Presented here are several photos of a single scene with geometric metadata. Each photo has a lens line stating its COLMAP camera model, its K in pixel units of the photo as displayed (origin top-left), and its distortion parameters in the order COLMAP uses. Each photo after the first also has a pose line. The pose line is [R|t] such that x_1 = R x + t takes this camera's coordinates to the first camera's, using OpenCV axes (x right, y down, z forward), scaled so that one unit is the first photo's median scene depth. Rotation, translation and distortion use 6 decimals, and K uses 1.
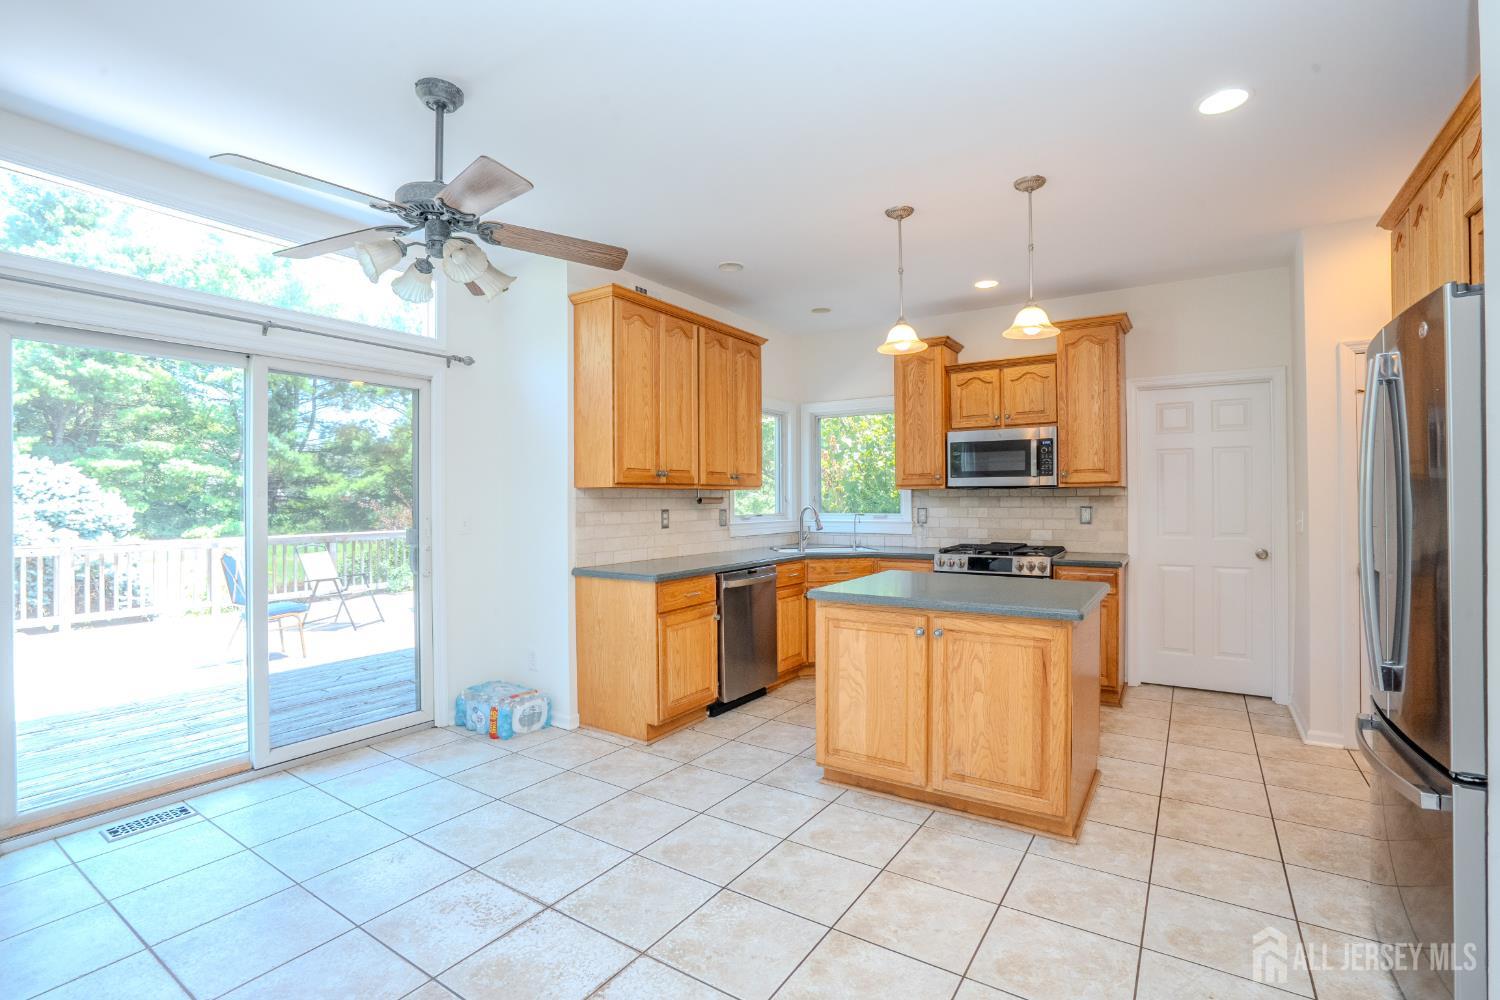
lens RADIAL K [[690.2, 0, 750.0], [0, 690.2, 500.0], [0, 0, 1]] dist [-0.064301, 0.026529]
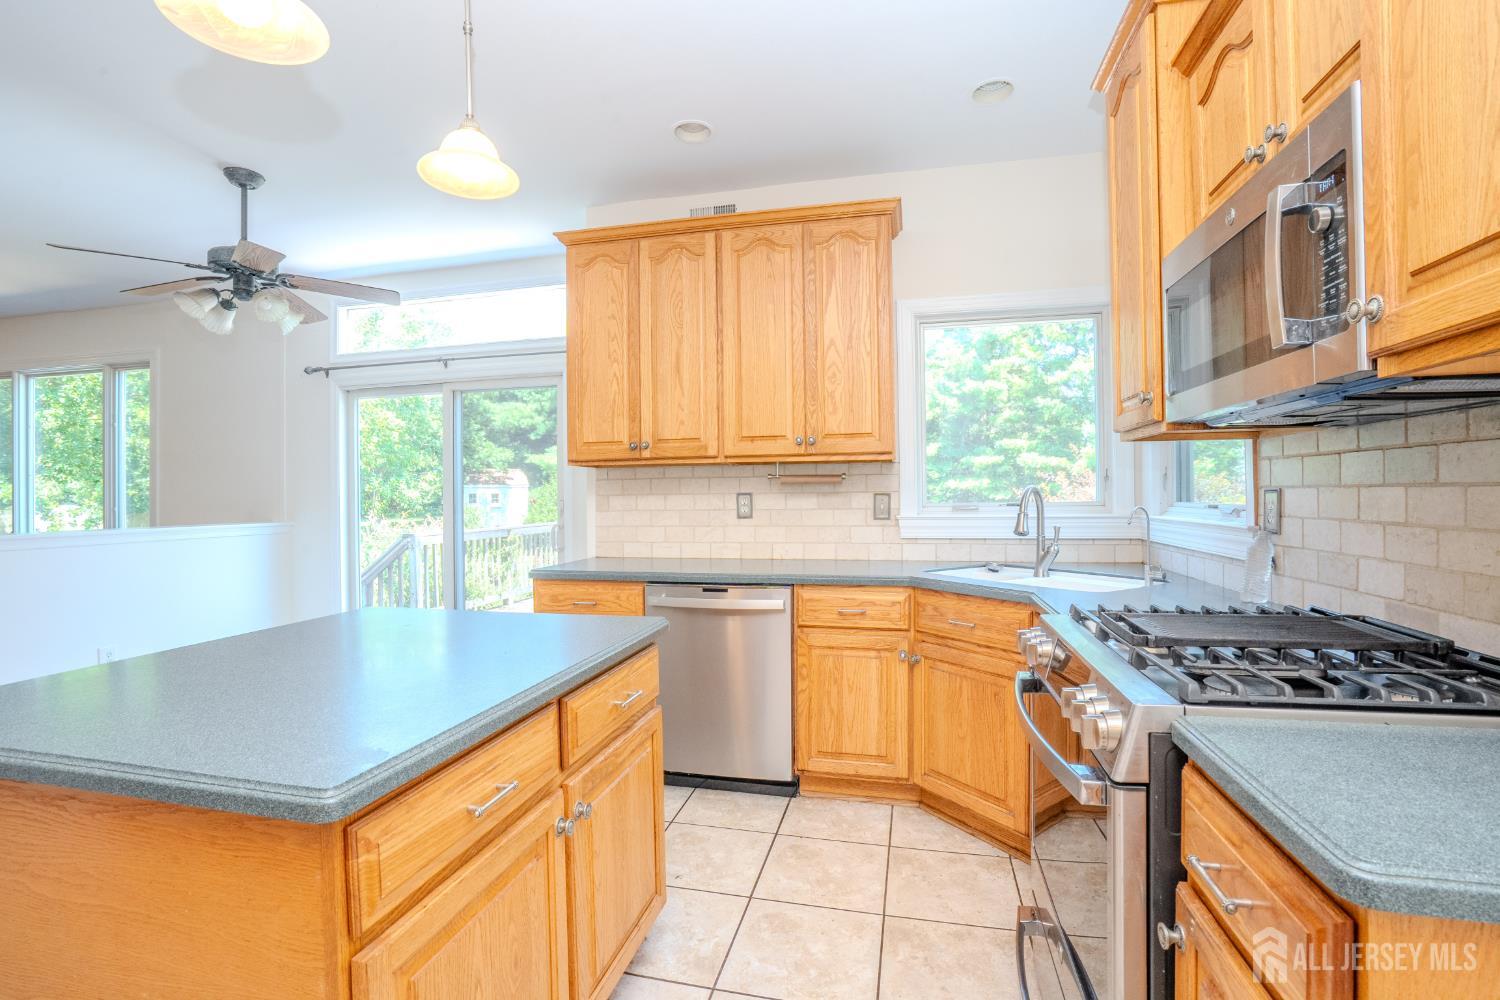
lens RADIAL K [[690.2, 0, 750.0], [0, 690.2, 500.0], [0, 0, 1]] dist [-0.064301, 0.026529]
pose [[0.340135, 0.008725, -0.940336, 0.574229], [0.007285, 0.999903, 0.011913, 0.013013], [0.940348, -0.010902, 0.340038, 0.761340]]
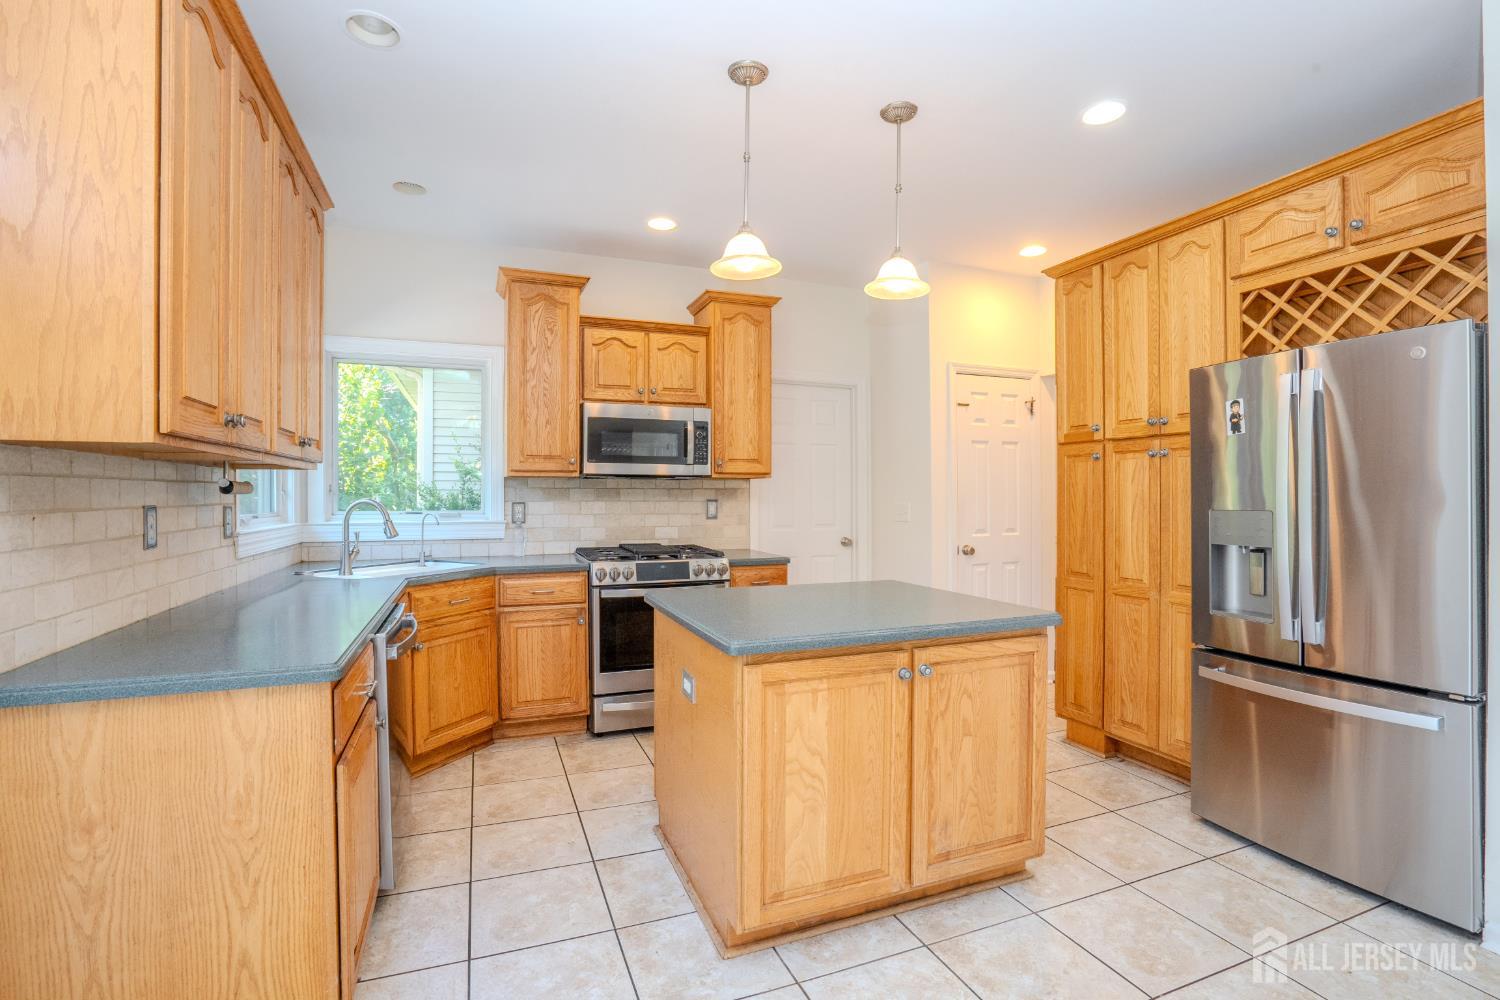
lens RADIAL K [[690.2, 0, 750.0], [0, 690.2, 500.0], [0, 0, 1]] dist [-0.064301, 0.026529]
pose [[0.572103, 0.000293, 0.820182, -0.254119], [-0.002603, 0.999996, 0.001458, 0.008643], [-0.820178, -0.002968, 0.572101, 0.447261]]
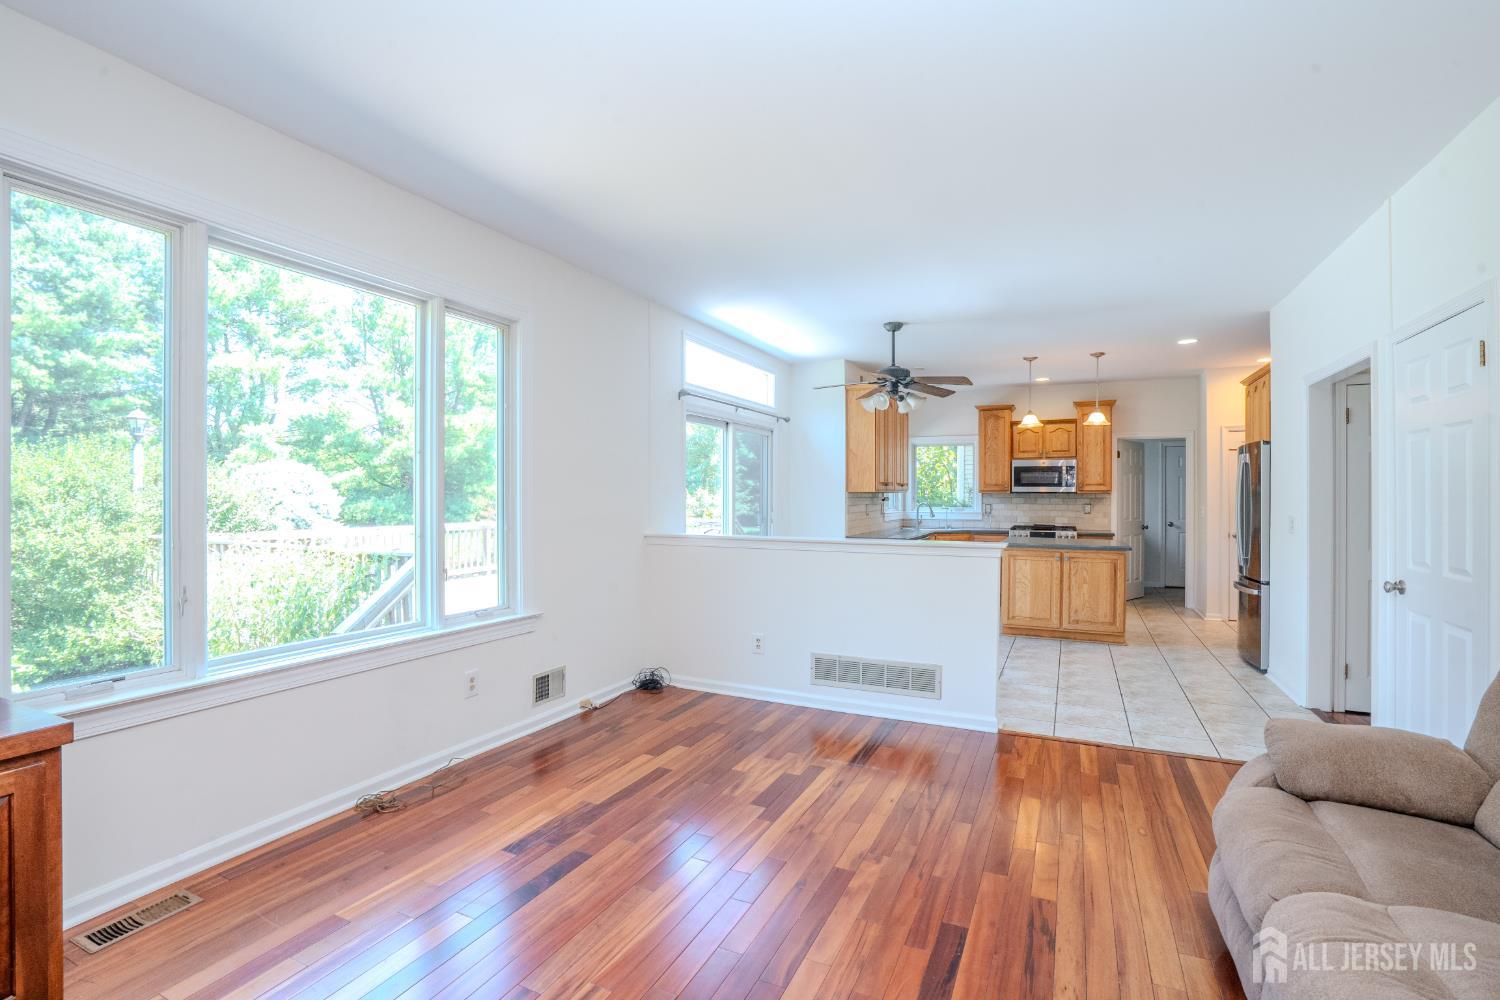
lens RADIAL K [[690.2, 0, 750.0], [0, 690.2, 500.0], [0, 0, 1]] dist [-0.064301, 0.026529]
pose [[0.989857, 0.007530, 0.141865, -0.658754], [-0.008354, 0.999952, 0.005212, -0.002857], [-0.141819, -0.006344, 0.989872, -0.658504]]
